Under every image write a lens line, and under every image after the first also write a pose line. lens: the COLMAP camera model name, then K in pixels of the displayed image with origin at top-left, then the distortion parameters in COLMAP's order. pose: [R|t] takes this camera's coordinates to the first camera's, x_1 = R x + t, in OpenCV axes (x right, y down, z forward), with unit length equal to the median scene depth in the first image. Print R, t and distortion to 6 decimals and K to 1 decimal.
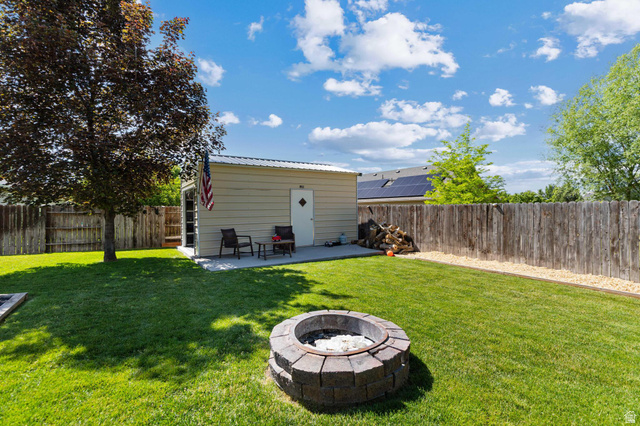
lens RADIAL K [[290.3, 0, 318.5], [0, 290.3, 211.0], [0, 0, 1]] dist [-0.000350, 0.000207]
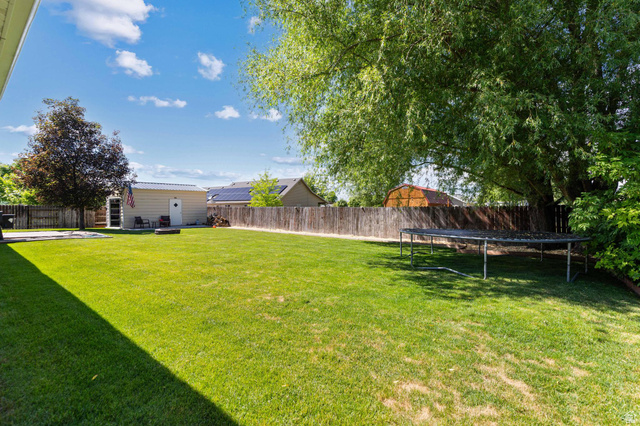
lens RADIAL K [[290.3, 0, 322.8], [0, 290.3, 212.2], [0, 0, 1]] dist [-0.000350, 0.000207]
pose [[0.939792, 0.001743, 0.341742, 0.251059], [-0.003278, 0.999987, 0.003914, 0.012906], [-0.341731, -0.004798, 0.939786, -1.498580]]
